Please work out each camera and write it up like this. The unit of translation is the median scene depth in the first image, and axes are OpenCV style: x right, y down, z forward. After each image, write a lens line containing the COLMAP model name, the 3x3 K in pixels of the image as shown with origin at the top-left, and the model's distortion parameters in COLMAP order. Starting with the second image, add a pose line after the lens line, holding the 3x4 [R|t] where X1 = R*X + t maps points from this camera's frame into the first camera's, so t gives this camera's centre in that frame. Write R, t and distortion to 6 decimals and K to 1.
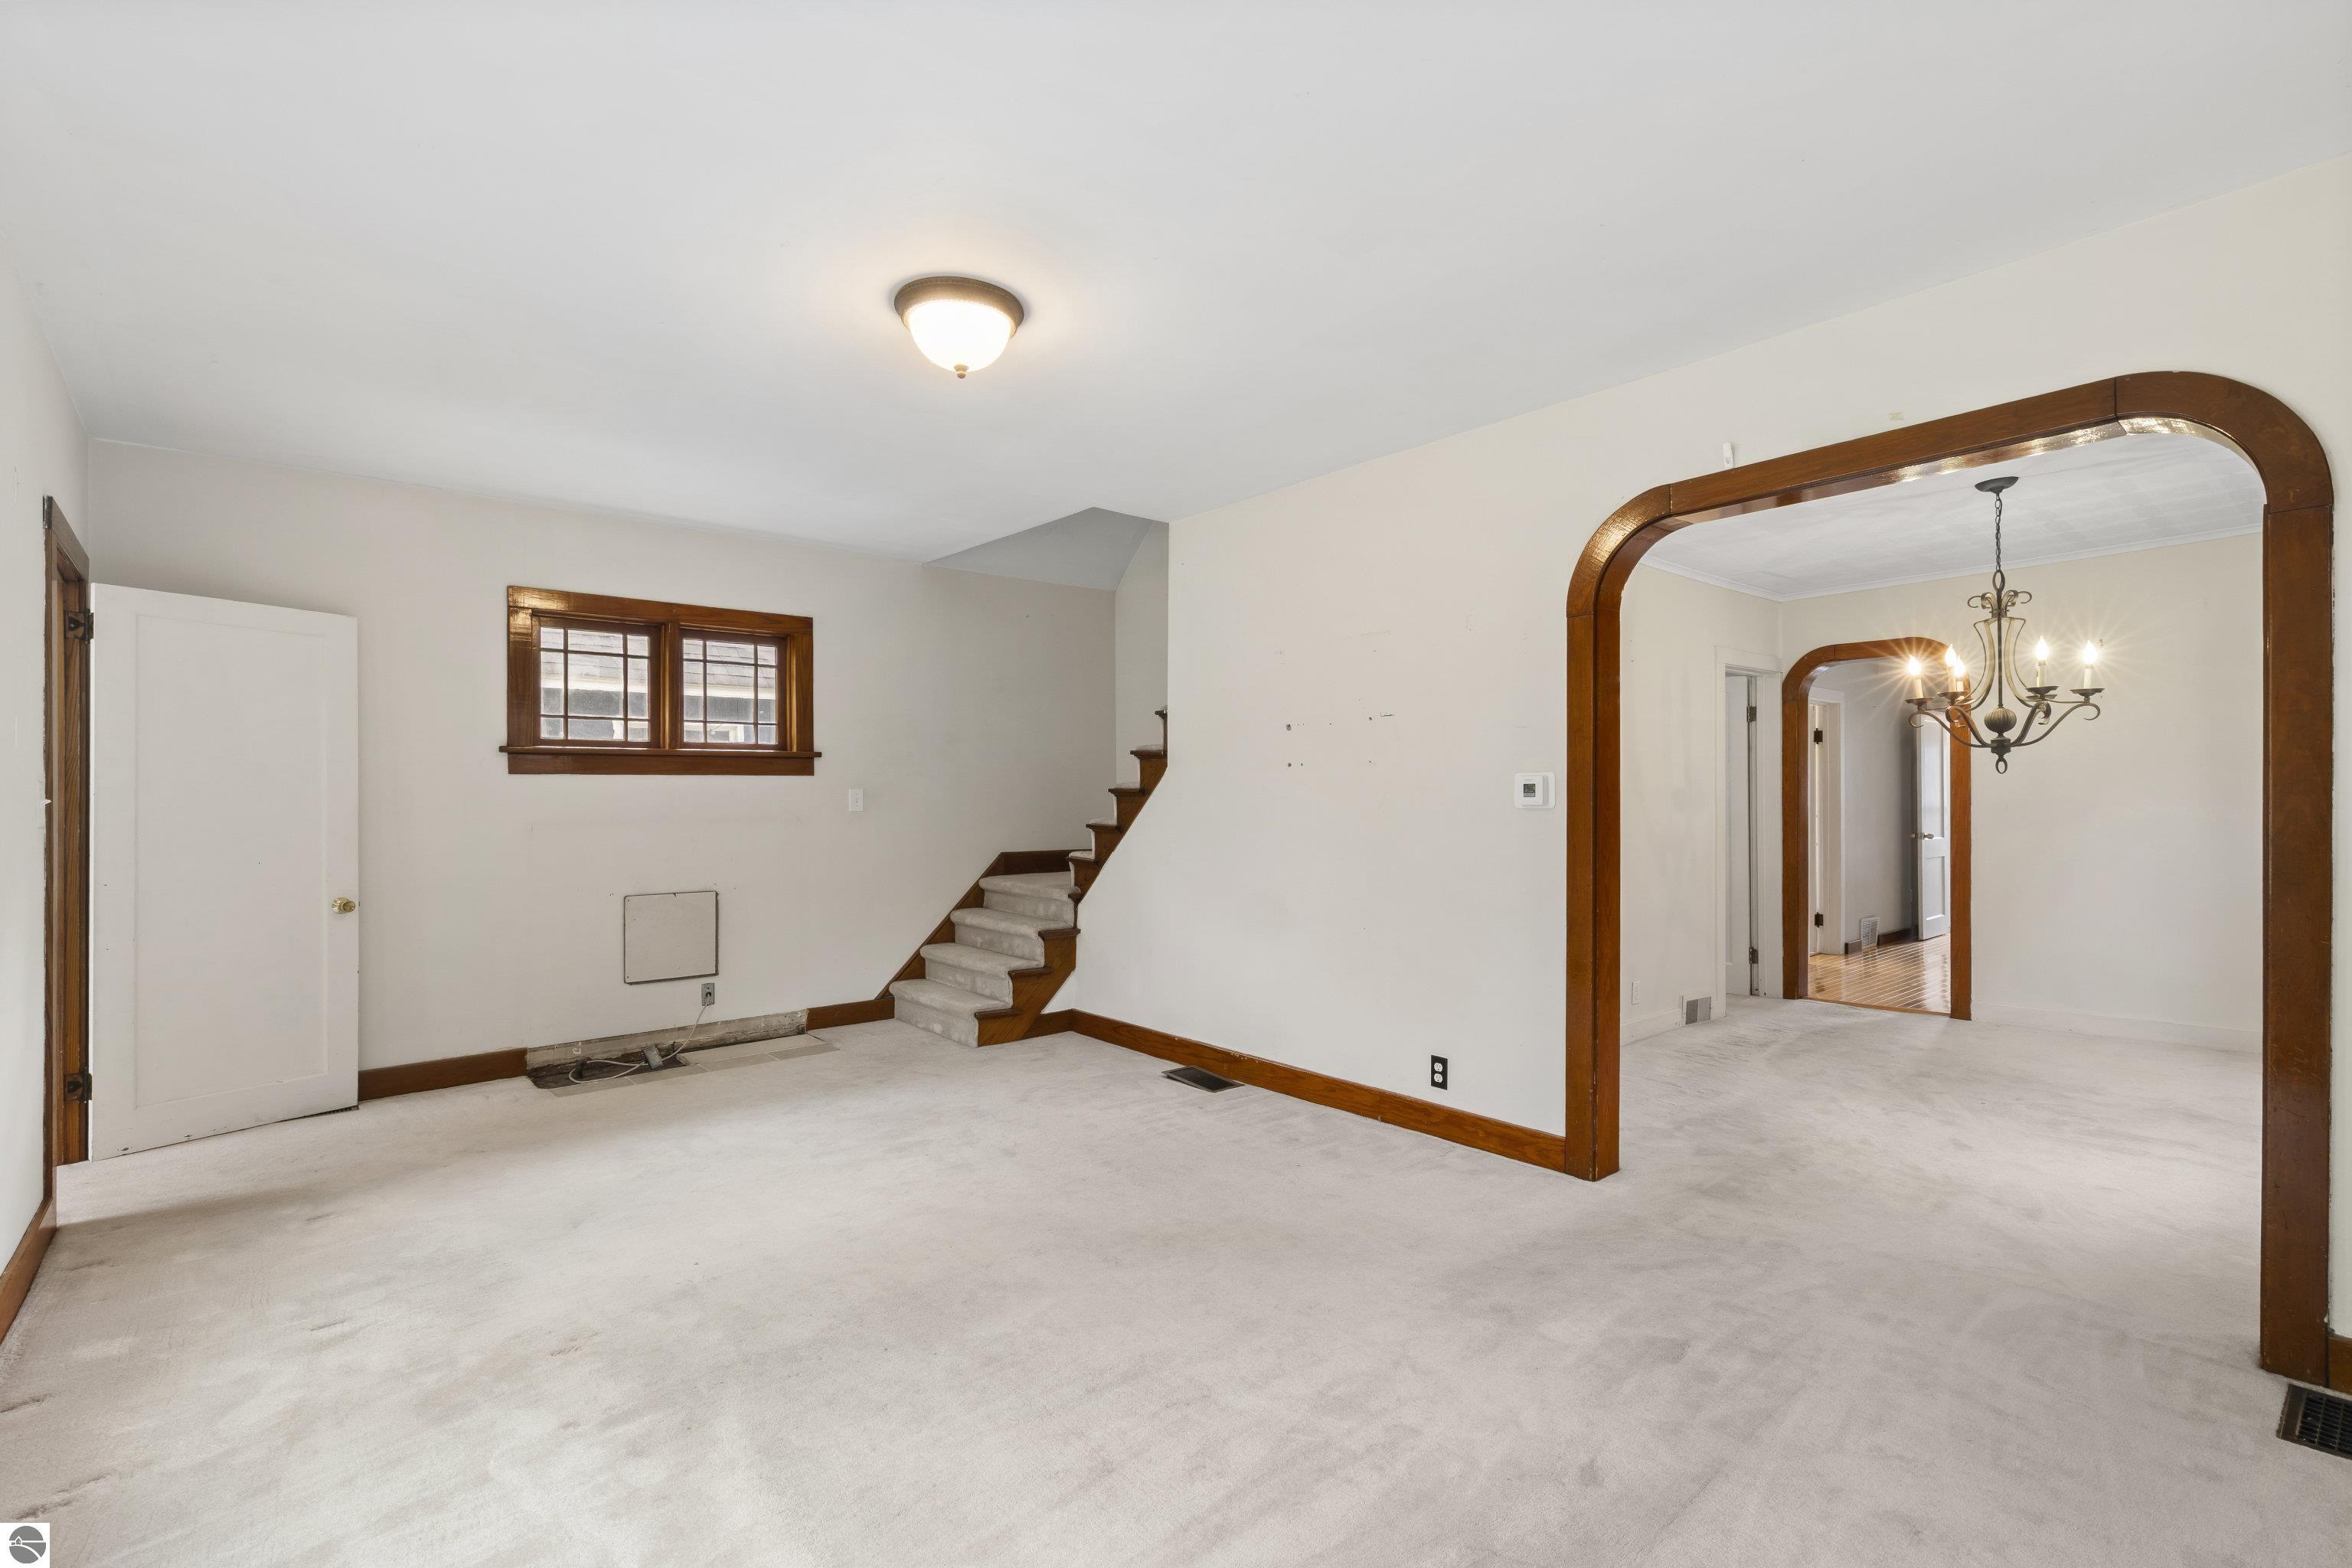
lens RADIAL K [[1068.4, 0, 1185.5], [0, 1068.4, 796.2], [0, 0, 1]] dist [0.002188, 0.000240]
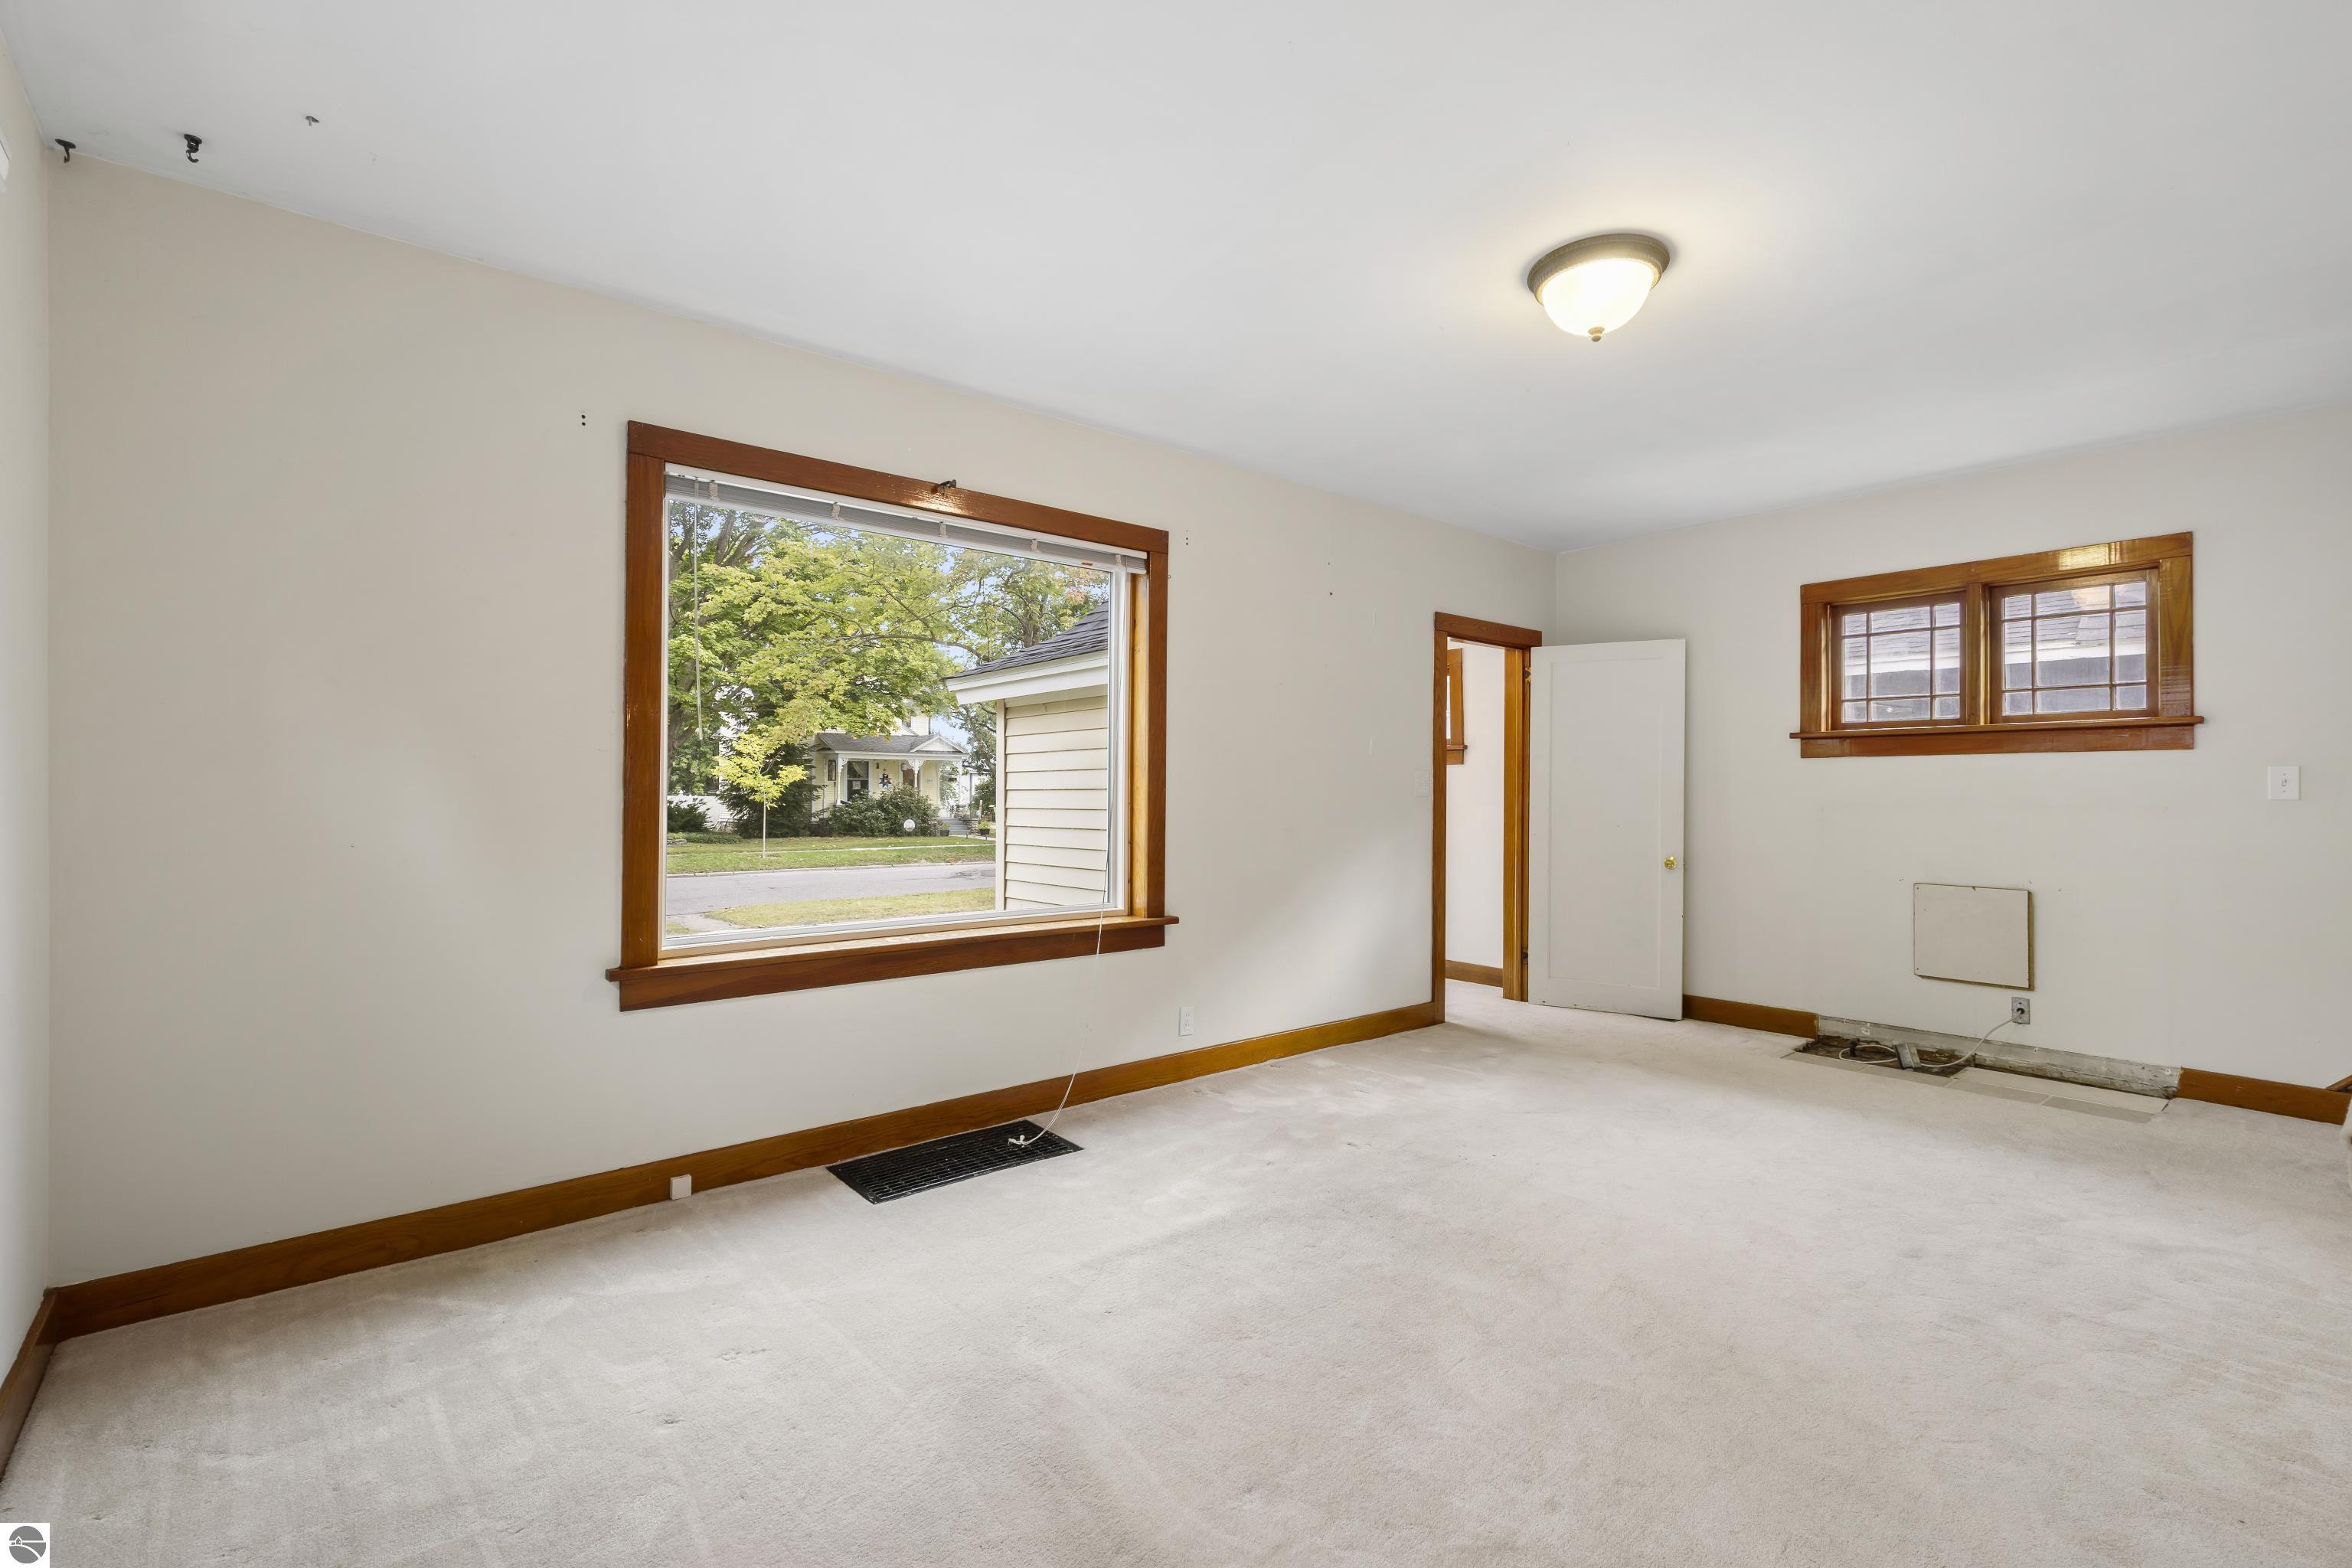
lens RADIAL K [[1068.4, 0, 1185.5], [0, 1068.4, 796.2], [0, 0, 1]] dist [0.002188, 0.000240]
pose [[-0.016233, 0.018040, -0.999705, 0.458597], [0.001692, 0.999836, 0.018015, -0.002528], [0.999867, -0.001399, -0.016261, 0.385615]]
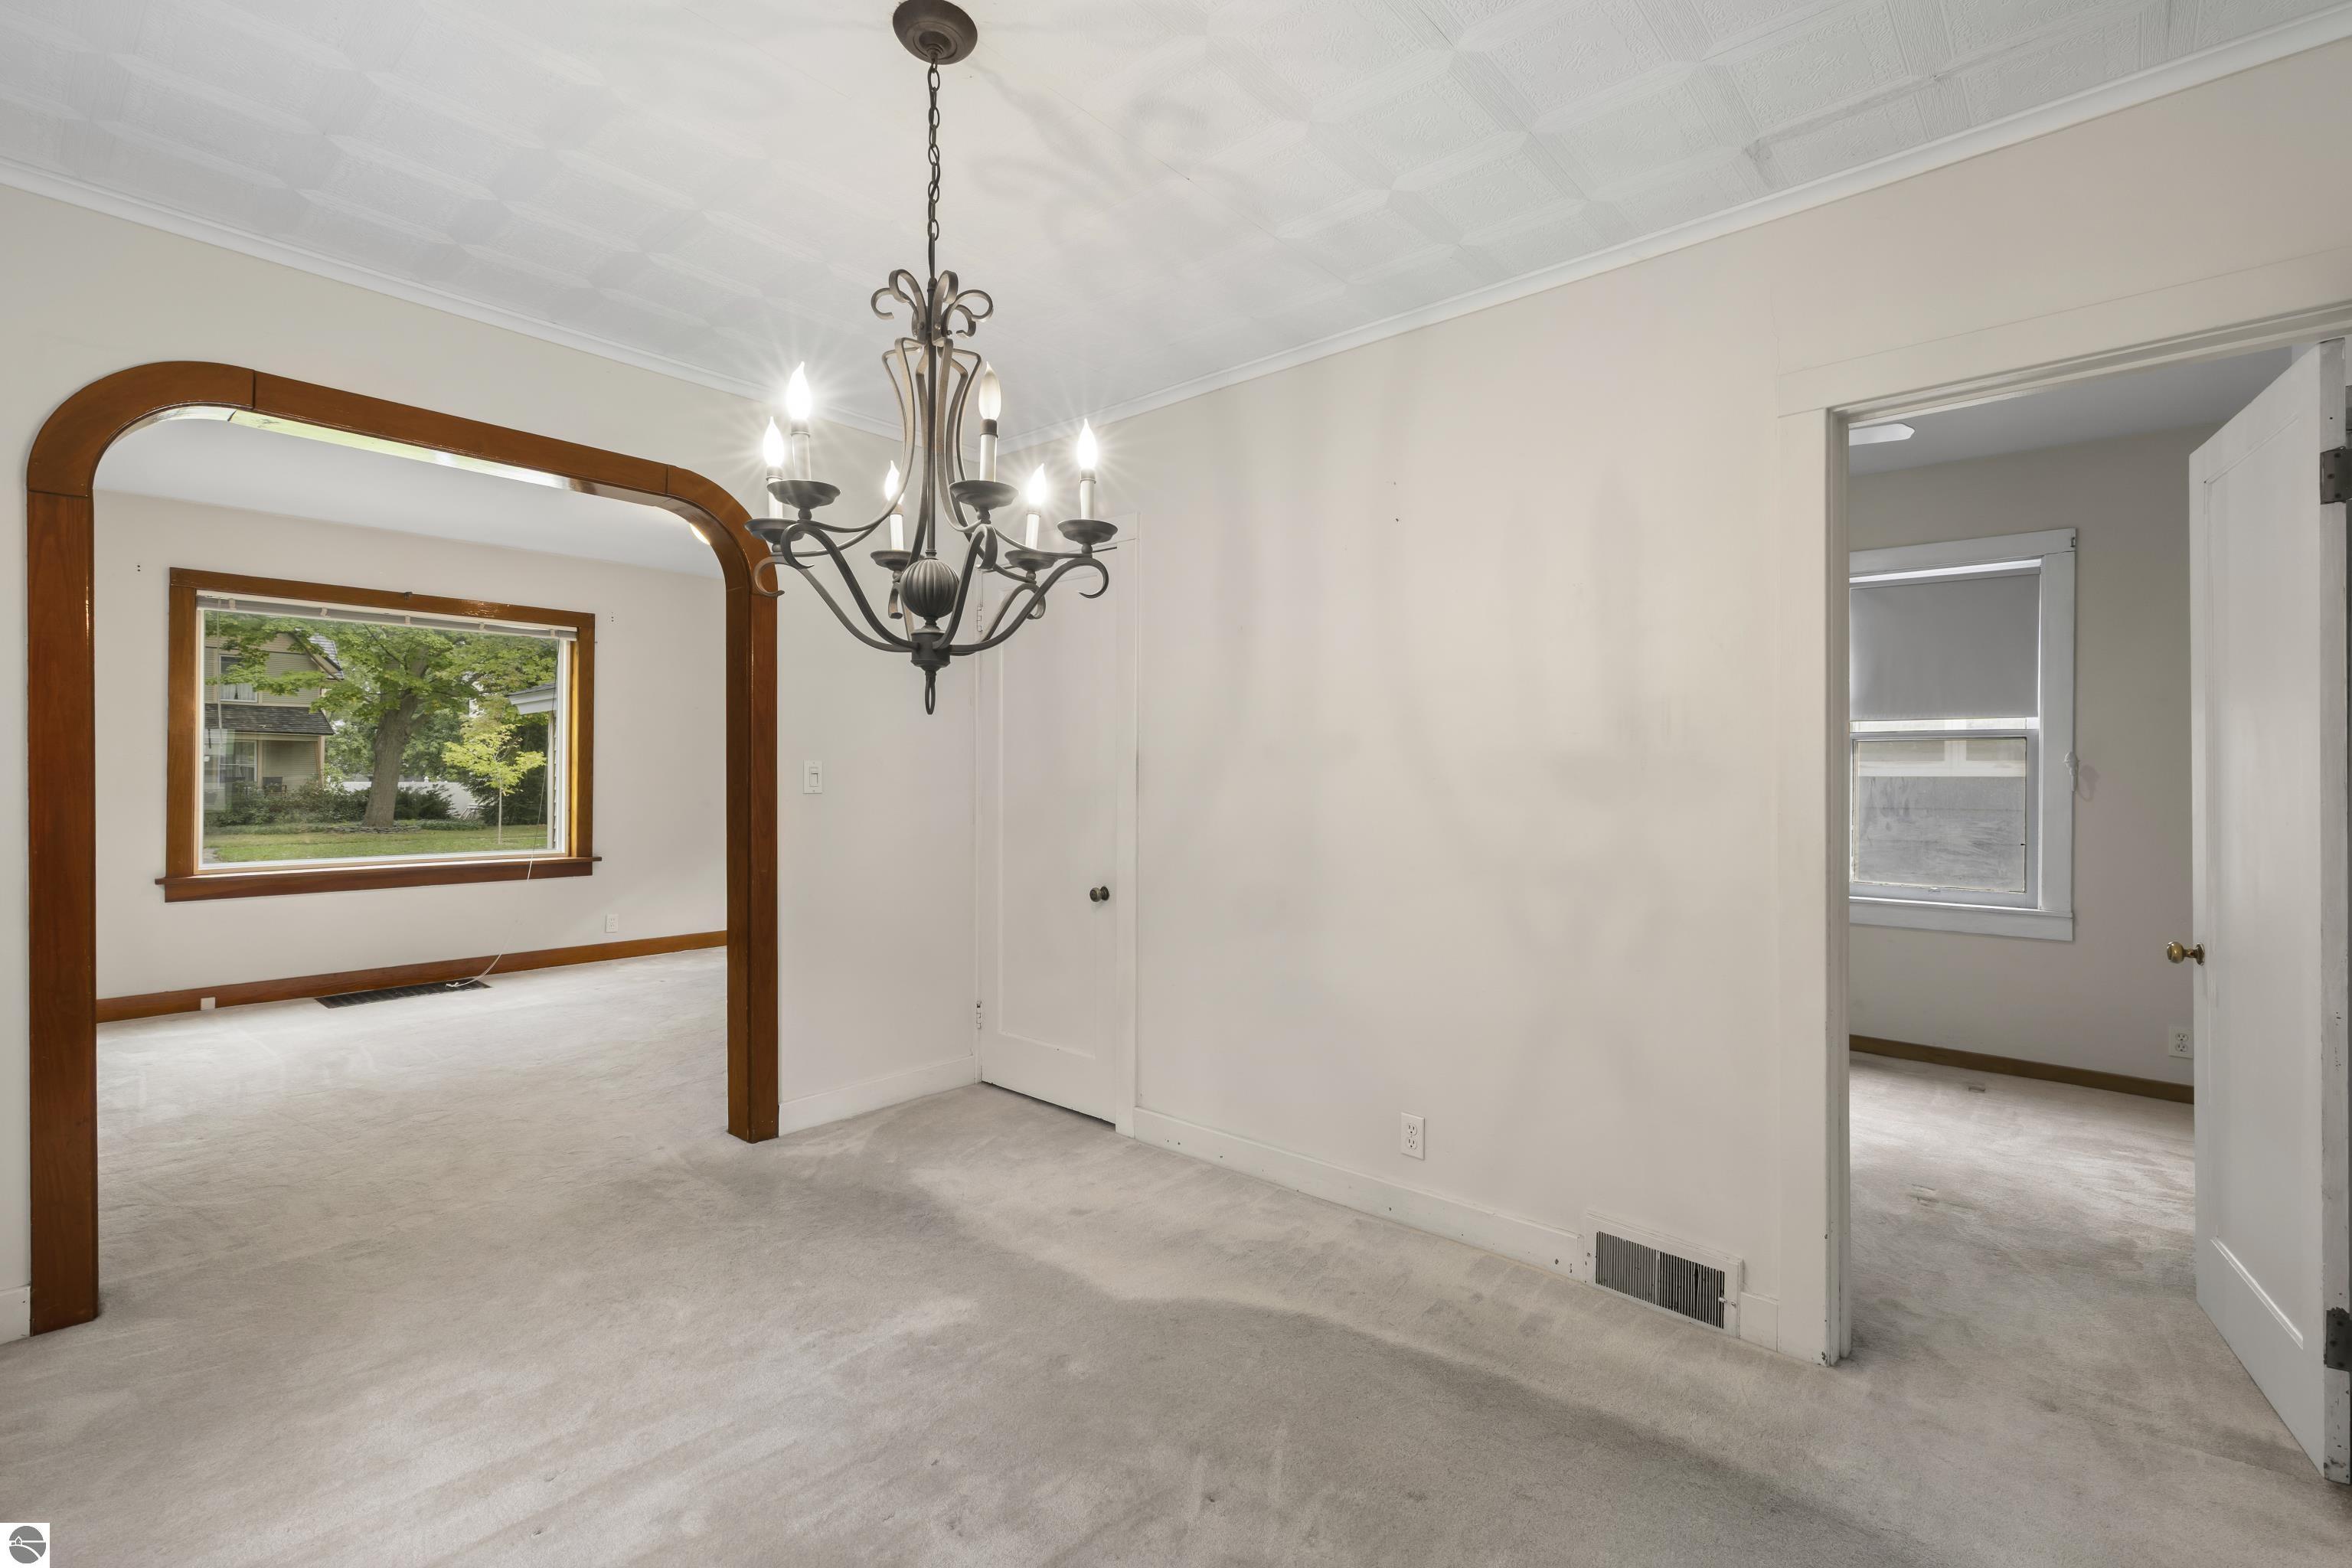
lens RADIAL K [[1059.6, 0, 1176.0], [0, 1059.6, 784.0], [0, 0, 1]] dist [0.001385, 0.000048]
pose [[0.144379, 0.019134, -0.989337, 1.074865], [-0.001415, 0.999816, 0.019130, -0.010202], [0.989521, -0.001362, 0.144380, 0.921392]]
